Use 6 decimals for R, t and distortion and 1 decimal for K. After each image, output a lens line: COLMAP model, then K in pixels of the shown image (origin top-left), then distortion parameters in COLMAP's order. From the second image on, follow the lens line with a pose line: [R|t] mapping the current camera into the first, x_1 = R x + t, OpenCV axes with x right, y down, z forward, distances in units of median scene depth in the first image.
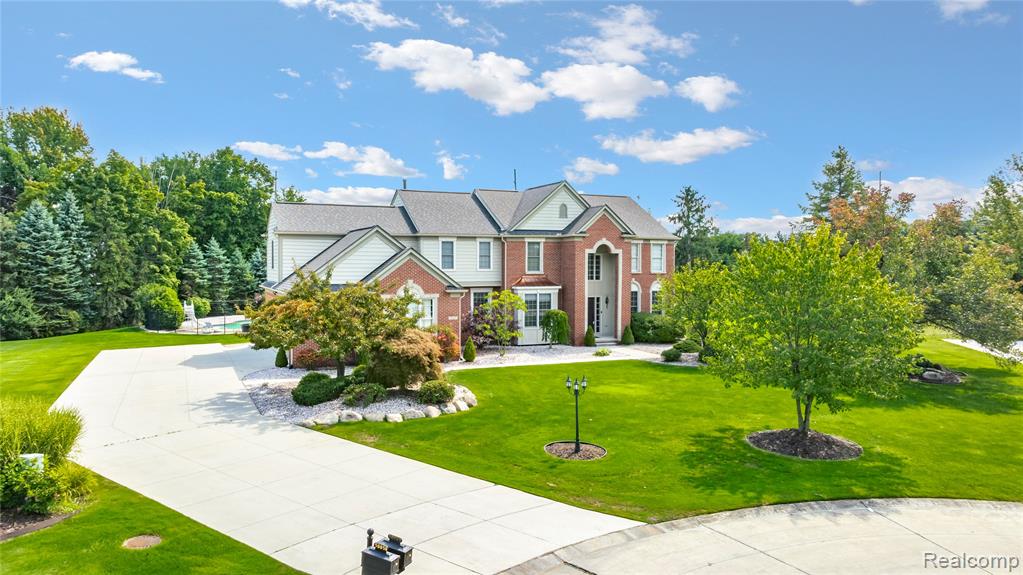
lens RADIAL K [[720.1, 0, 516.2], [0, 720.1, 281.9], [0, 0, 1]] dist [-0.022056, 0.008232]
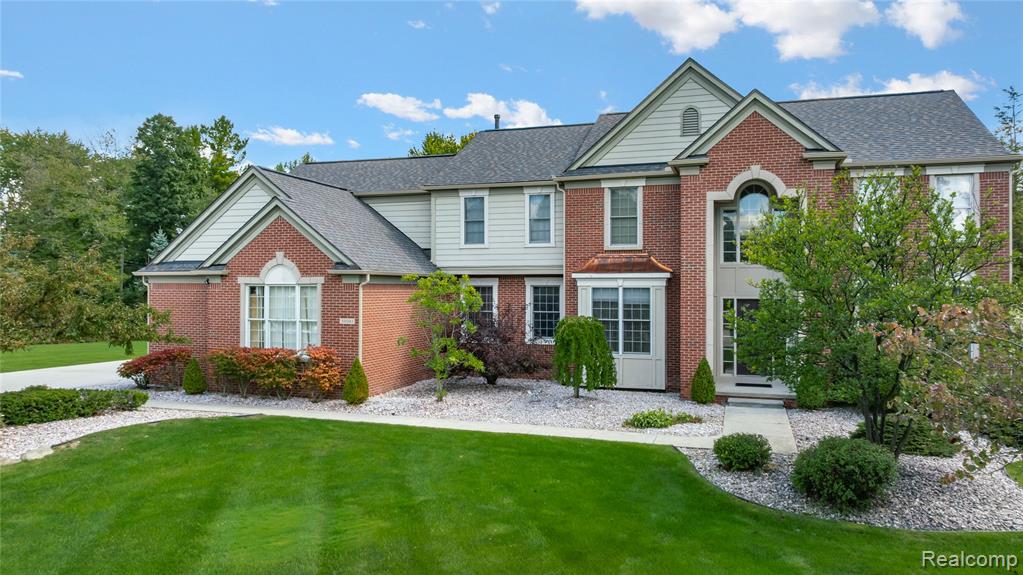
lens RADIAL K [[720.1, 0, 516.2], [0, 720.1, 281.9], [0, 0, 1]] dist [-0.022056, 0.008232]
pose [[0.729218, -0.005225, -0.684261, 0.319186], [-0.018542, 0.999453, -0.027392, 0.027238], [0.684030, 0.032662, 0.728722, 0.572614]]
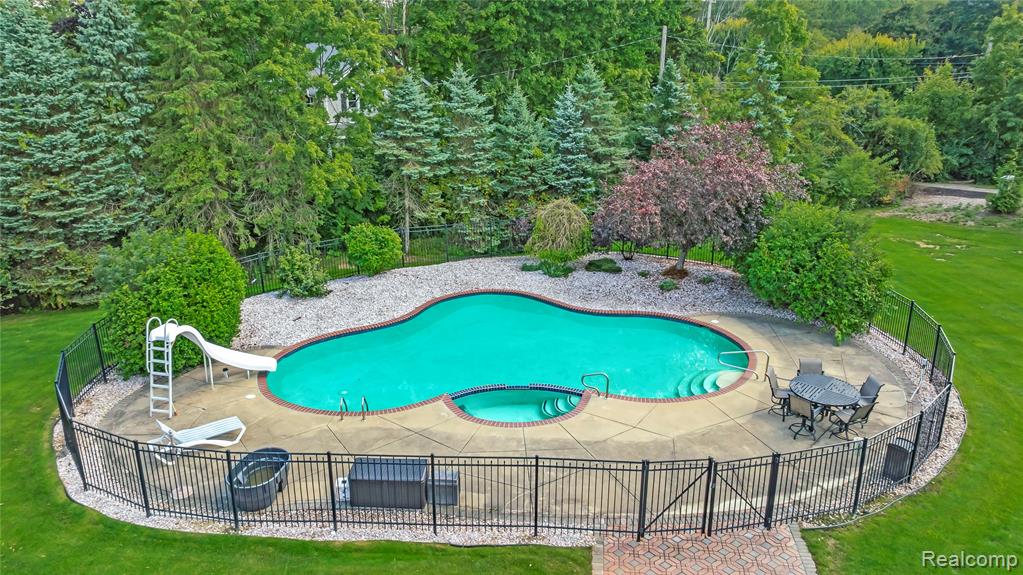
lens RADIAL K [[720.1, 0, 516.2], [0, 720.1, 281.9], [0, 0, 1]] dist [-0.022056, 0.008232]
pose [[0.802680, 0.181618, -0.568084, -0.219838], [-0.010953, 0.956835, 0.290426, -0.114019], [0.596309, -0.226897, 0.770021, 1.191188]]
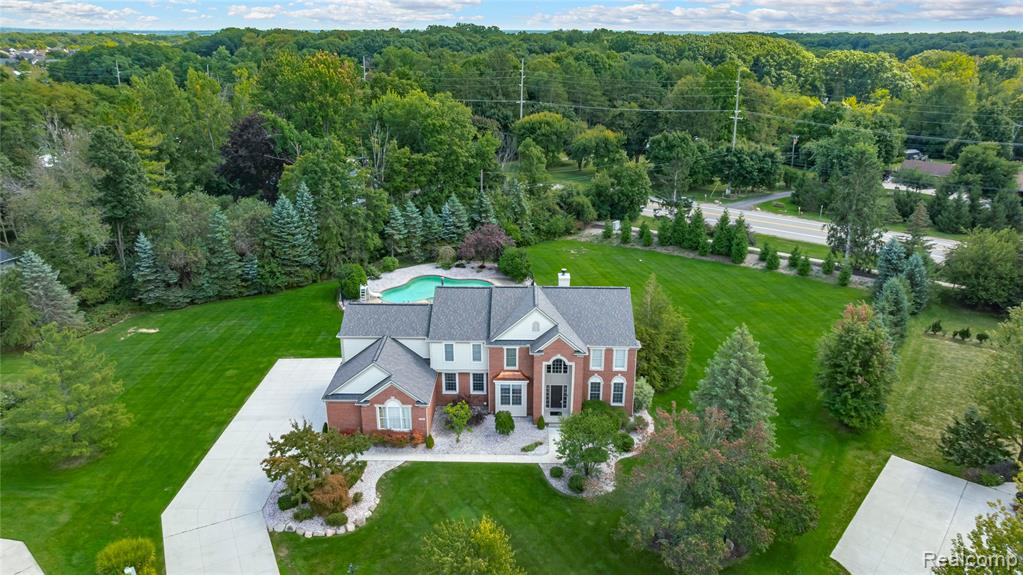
lens RADIAL K [[720.1, 0, 516.2], [0, 720.1, 281.9], [0, 0, 1]] dist [-0.022056, 0.008232]
pose [[0.896585, 0.148377, -0.417276, 0.585679], [-0.013175, 0.950725, 0.309755, -0.598754], [0.442675, -0.272224, 0.854361, -0.134471]]
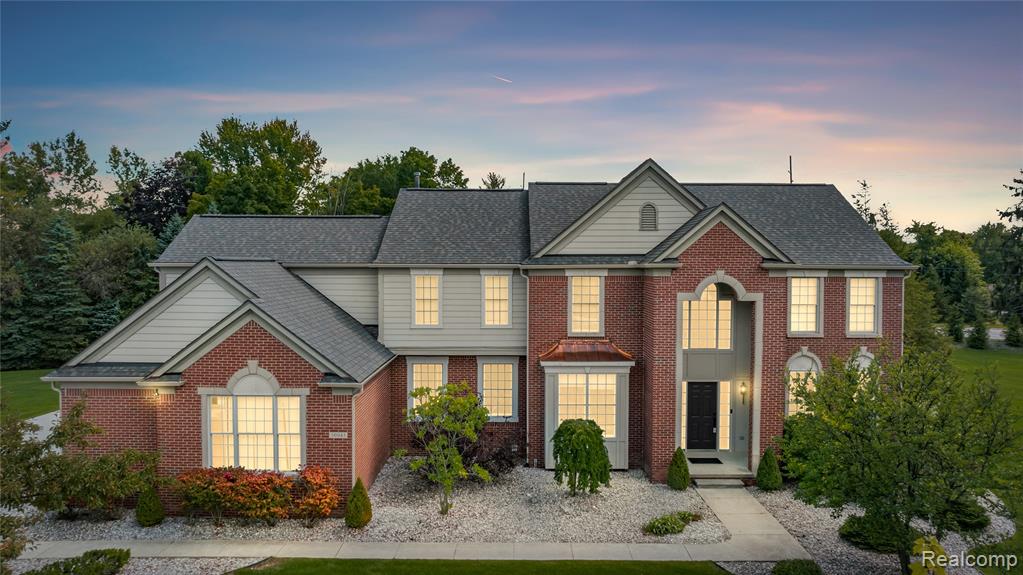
lens RADIAL K [[720.1, 0, 516.2], [0, 720.1, 281.9], [0, 0, 1]] dist [-0.022056, 0.008232]
pose [[0.906331, 0.014090, -0.422334, 0.203949], [-0.013122, 0.999900, 0.005199, -0.053602], [0.422365, 0.000830, 0.906426, 0.488725]]
